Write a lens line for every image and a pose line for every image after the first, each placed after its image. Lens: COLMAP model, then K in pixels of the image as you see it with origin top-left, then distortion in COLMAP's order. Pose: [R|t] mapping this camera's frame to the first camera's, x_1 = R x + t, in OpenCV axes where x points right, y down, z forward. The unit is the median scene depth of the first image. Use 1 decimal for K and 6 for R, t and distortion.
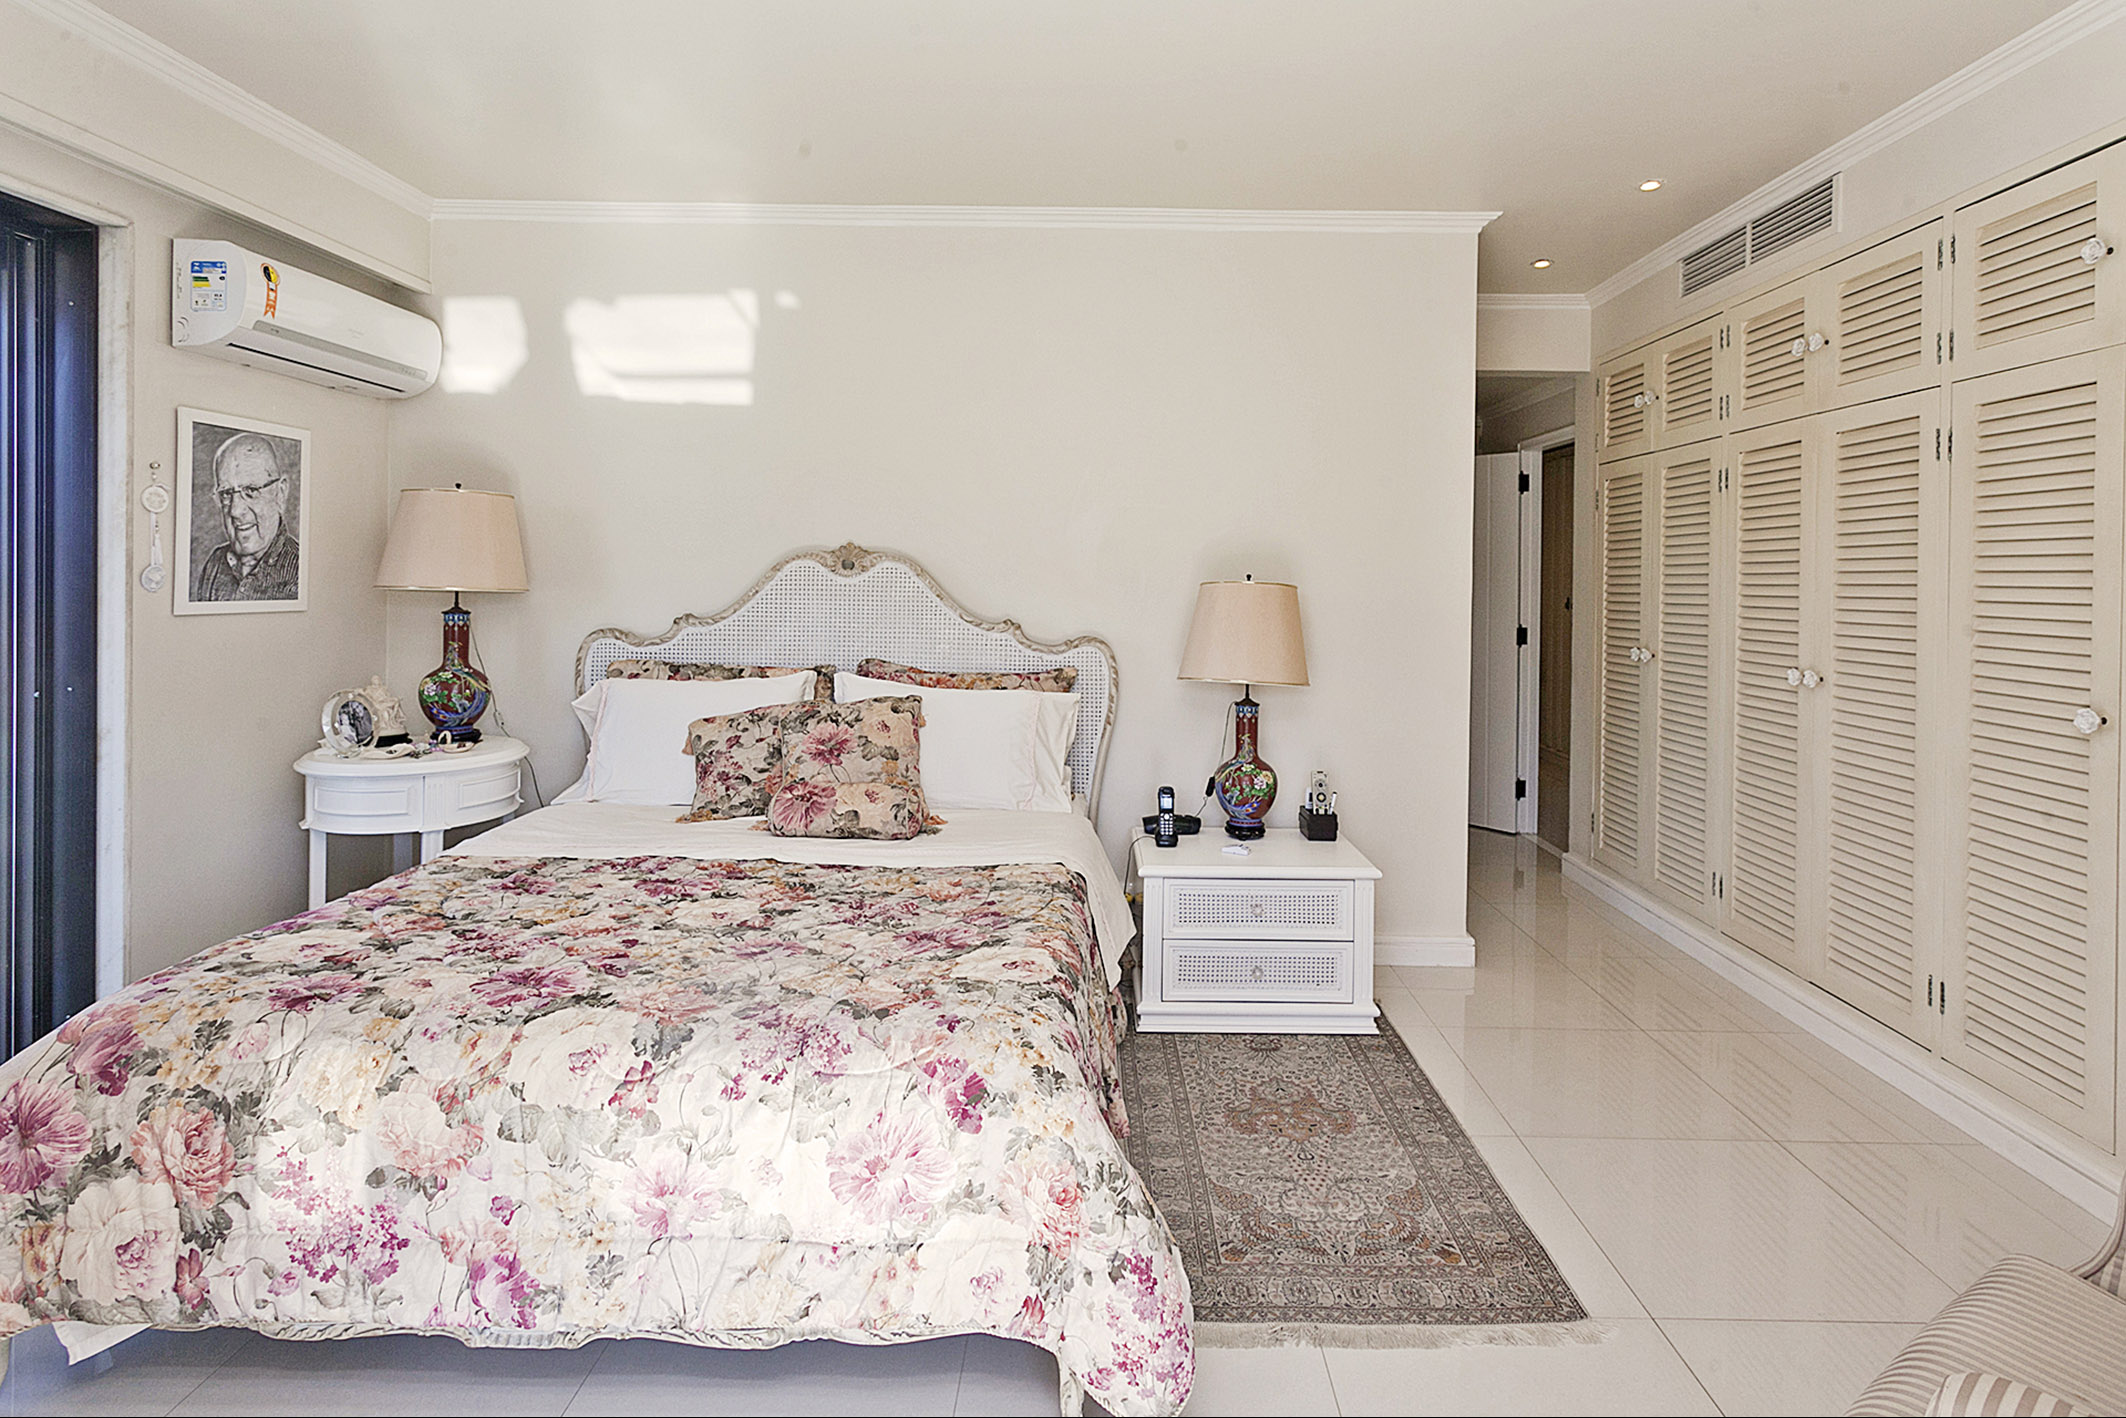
lens RADIAL K [[1054.4, 0, 1092.6], [0, 1054.4, 590.1], [0, 0, 1]] dist [0.003643, 0.000546]
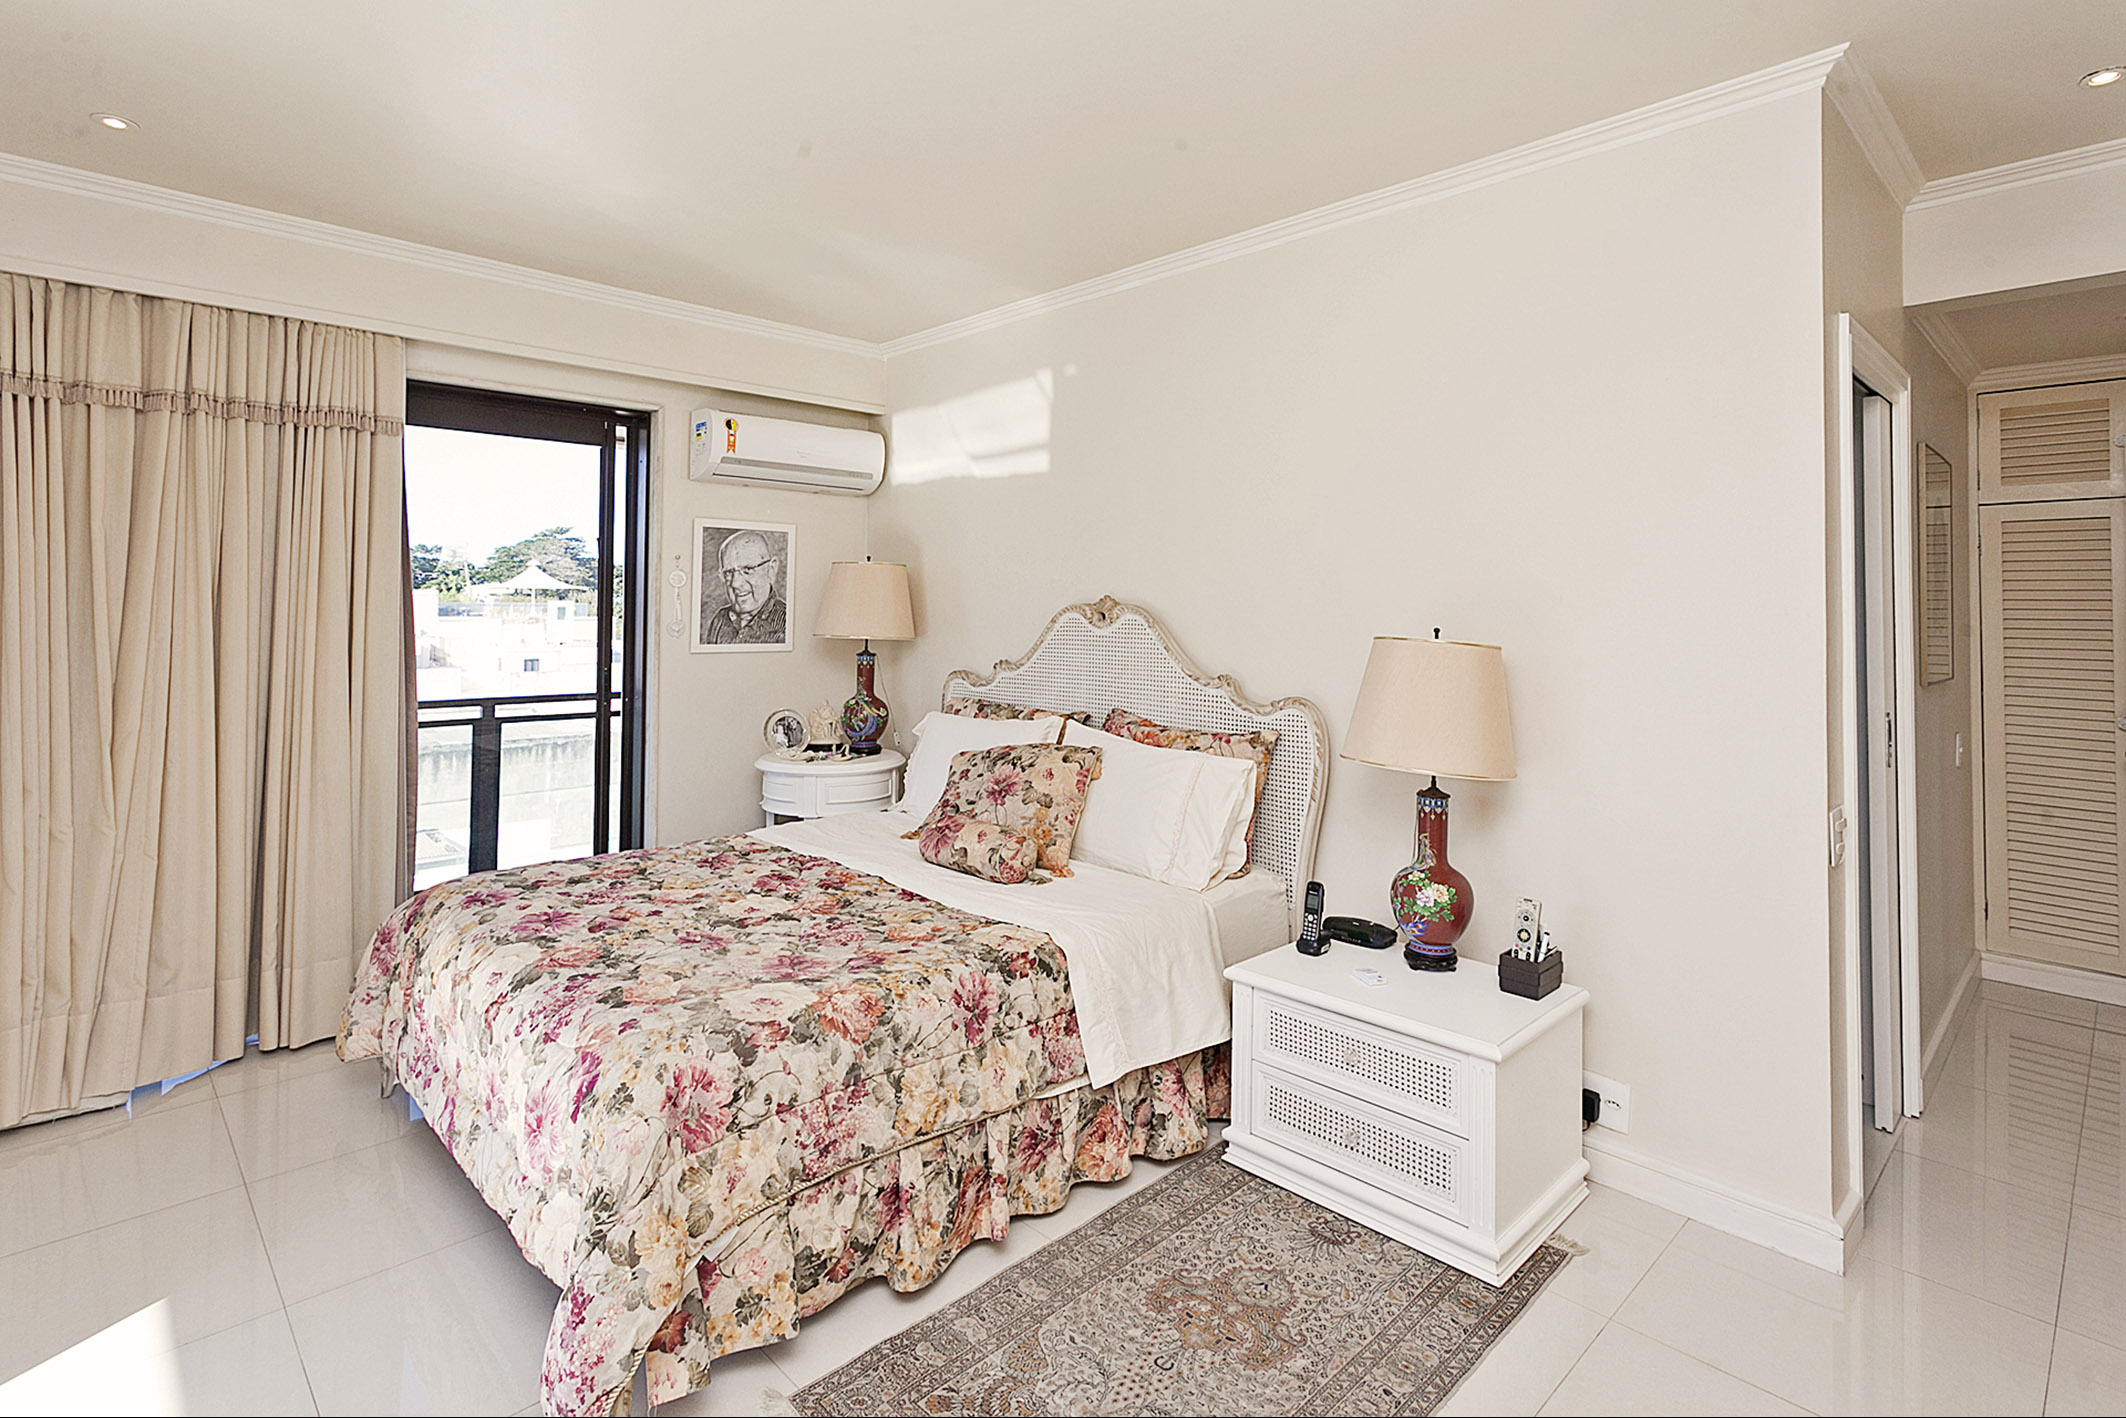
lens RADIAL K [[1032.3, 0, 1024.6], [0, 1032.3, 590.3], [0, 0, 1]] dist [-0.000277, 0.000322]
pose [[0.705387, -0.022410, -0.708468, 0.492535], [-0.006169, 0.999268, -0.037750, -0.012416], [0.708795, 0.030998, 0.704733, 0.253570]]
